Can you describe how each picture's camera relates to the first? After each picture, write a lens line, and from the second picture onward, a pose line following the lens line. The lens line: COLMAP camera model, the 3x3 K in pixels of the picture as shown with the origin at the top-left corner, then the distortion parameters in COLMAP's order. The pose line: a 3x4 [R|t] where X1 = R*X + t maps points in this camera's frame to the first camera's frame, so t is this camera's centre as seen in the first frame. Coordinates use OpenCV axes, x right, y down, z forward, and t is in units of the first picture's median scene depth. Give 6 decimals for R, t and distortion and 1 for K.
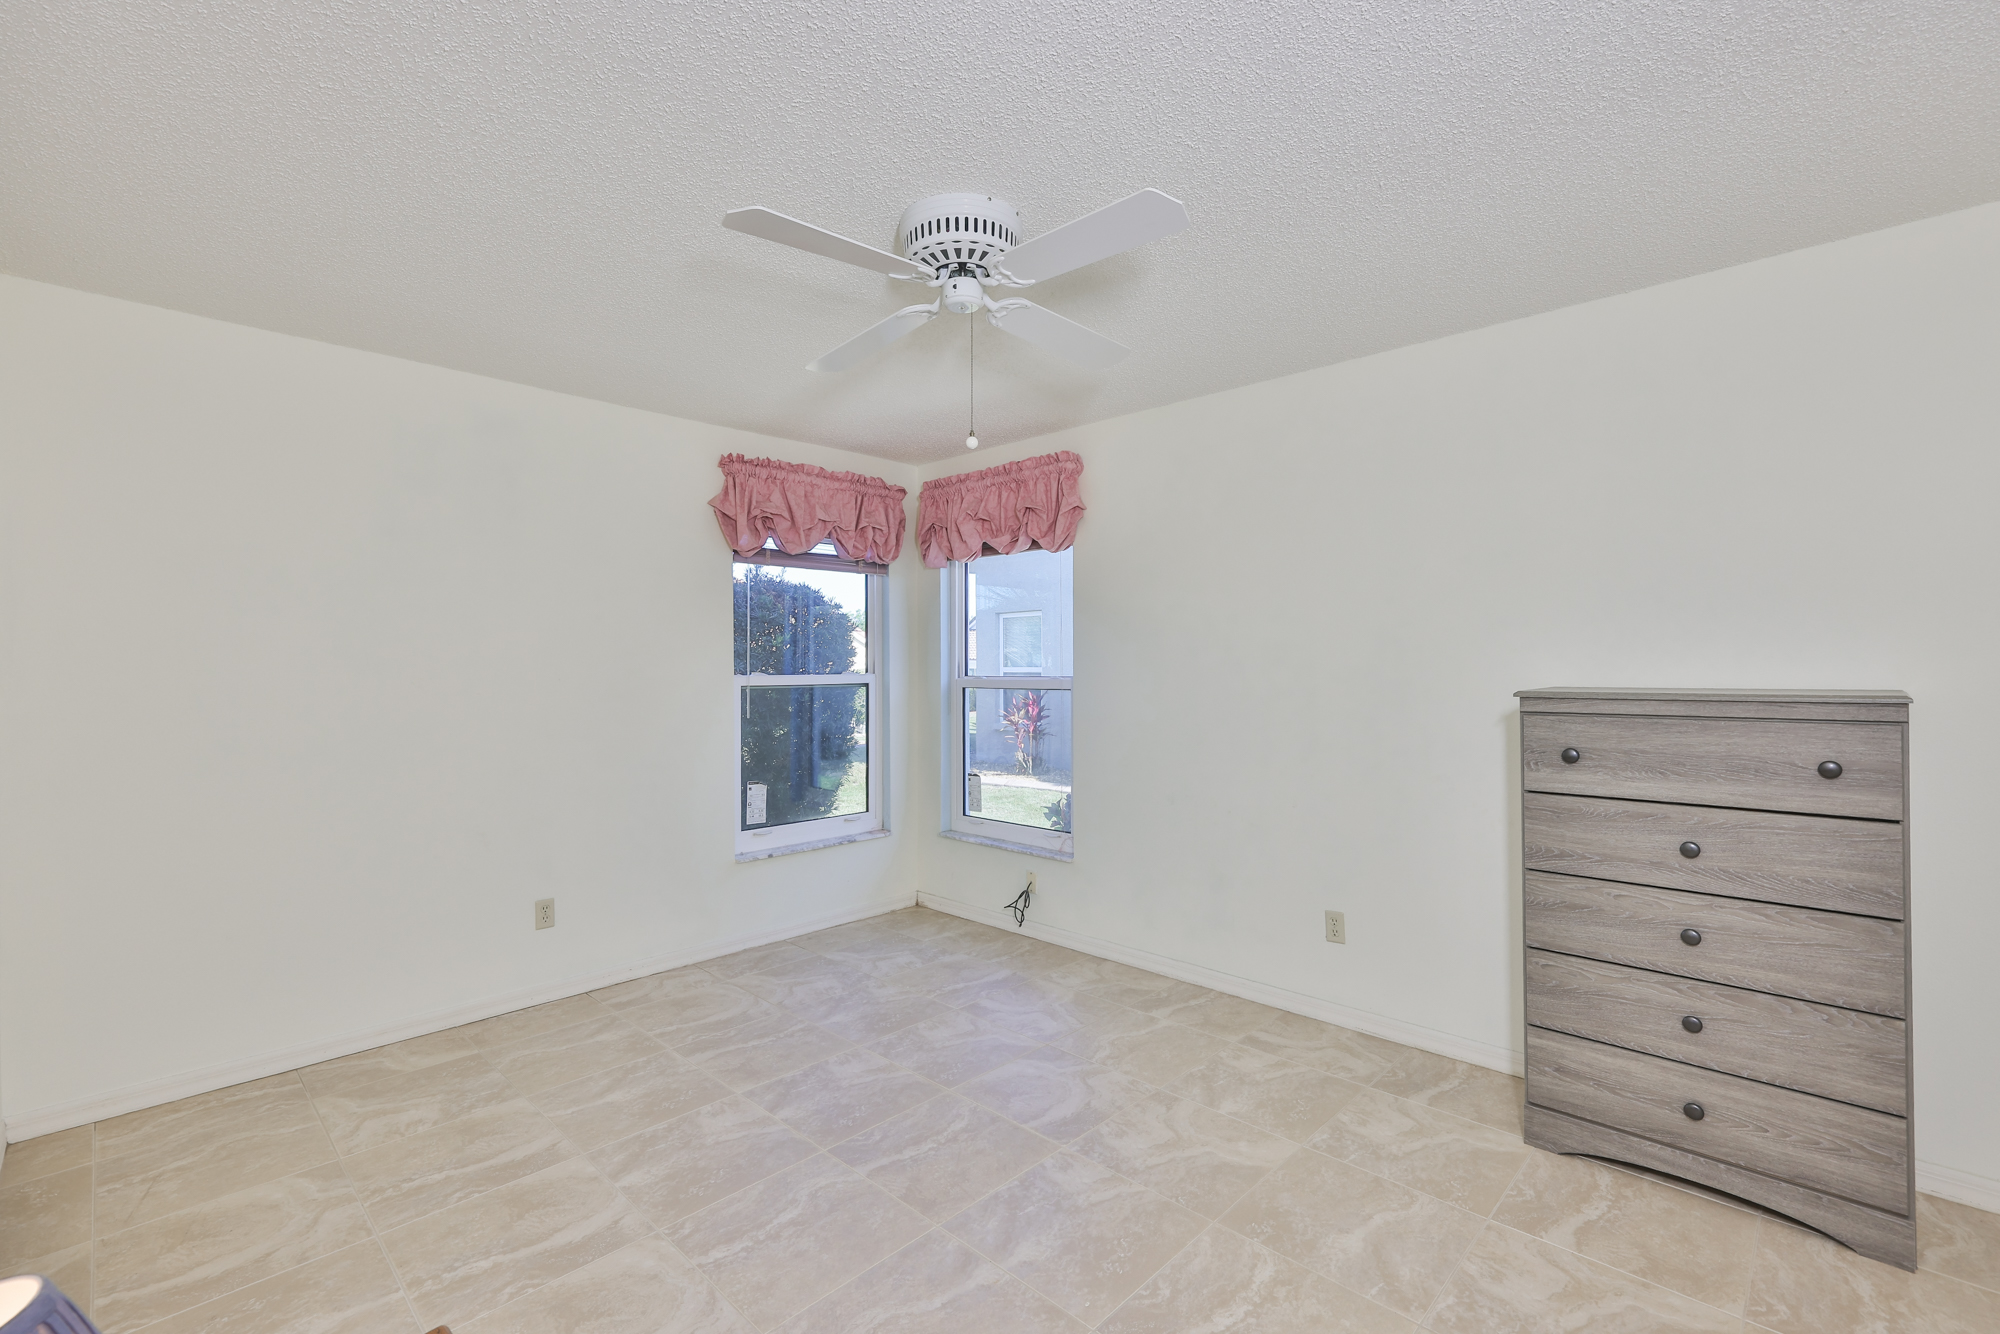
lens RADIAL K [[867.6, 0, 988.4], [0, 867.6, 658.6], [0, 0, 1]] dist [-0.000539, 0.000296]
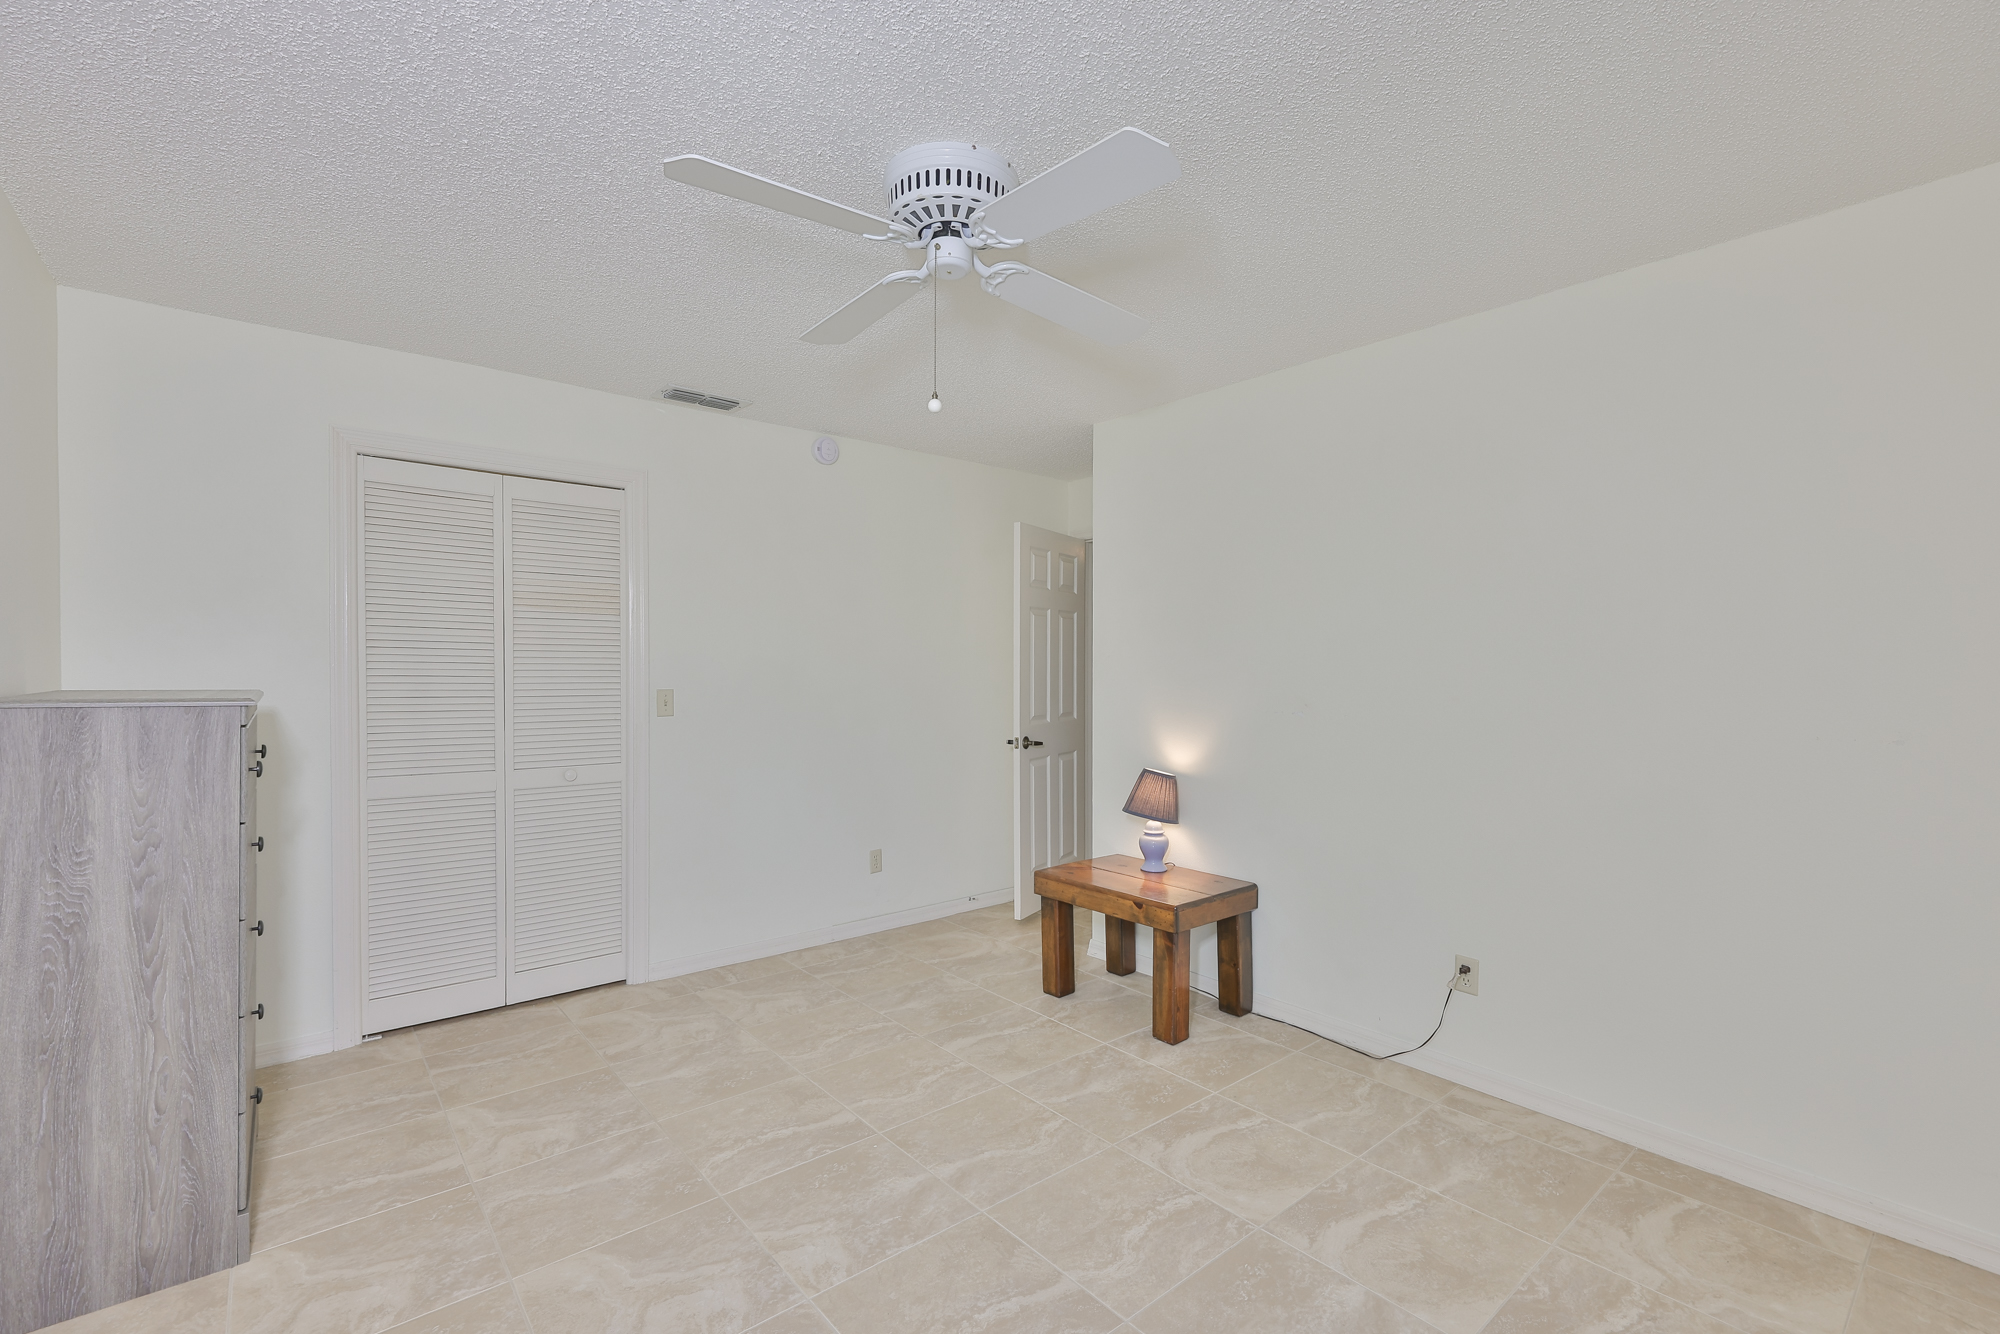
lens RADIAL K [[867.6, 0, 988.4], [0, 867.6, 658.6], [0, 0, 1]] dist [-0.000539, 0.000296]
pose [[-0.994616, 0.004826, 0.103517, -0.098850], [0.002896, 0.999819, -0.018786, 0.011291], [-0.103589, -0.018385, -0.994450, 1.144185]]
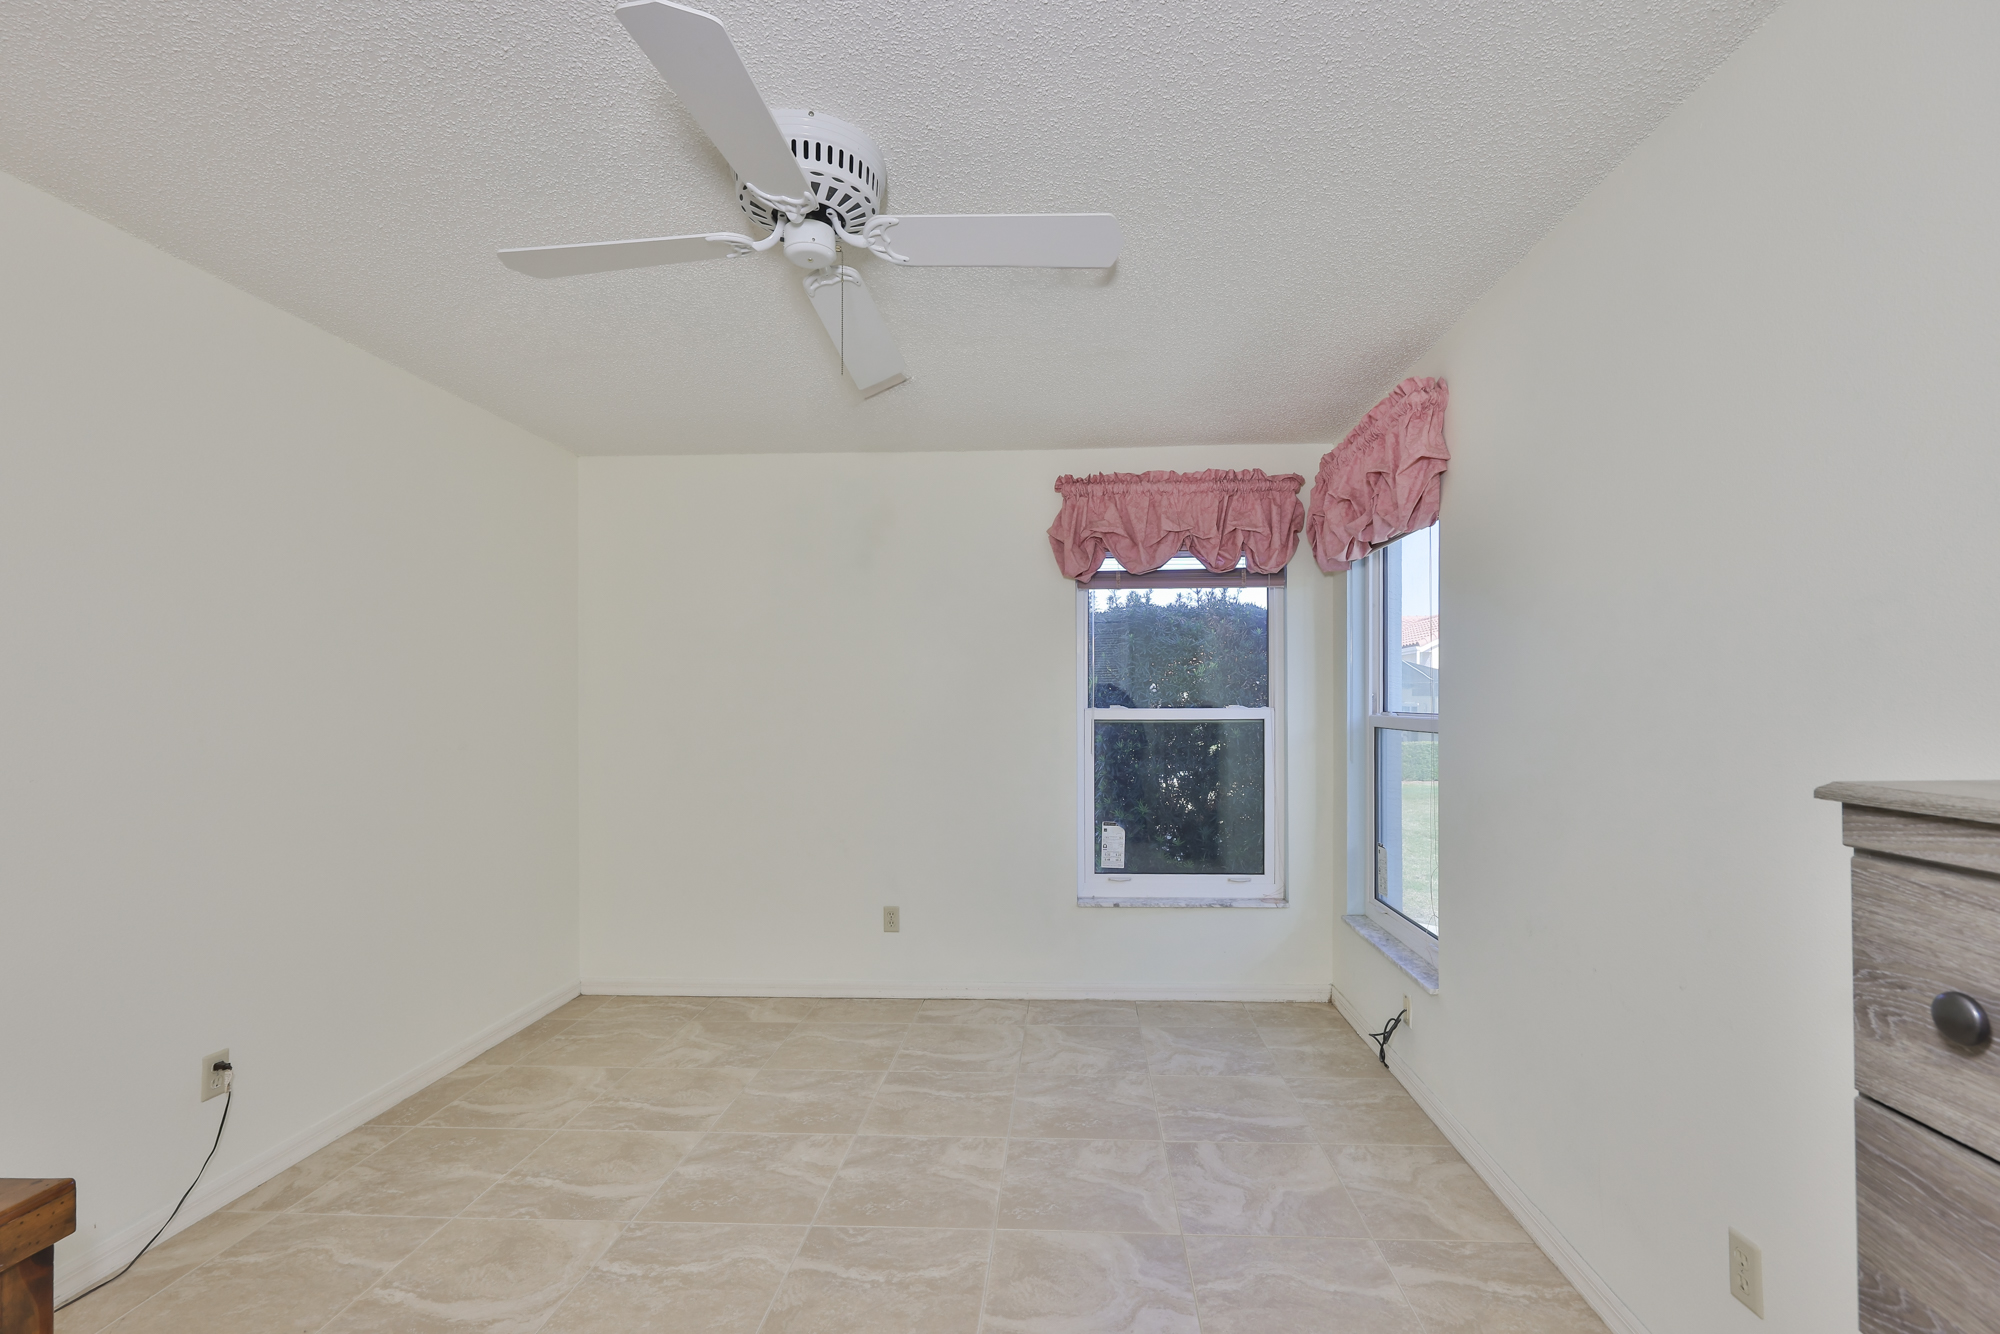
lens RADIAL K [[869.5, 0, 1039.1], [0, 869.5, 693.1], [0, 0, 1]] dist [-0.003761, 0.000175]
pose [[0.670298, -0.003605, -0.742083, 0.430403], [0.007249, 0.999972, 0.001689, 0.000742], [0.742057, -0.006511, 0.670306, 0.368102]]
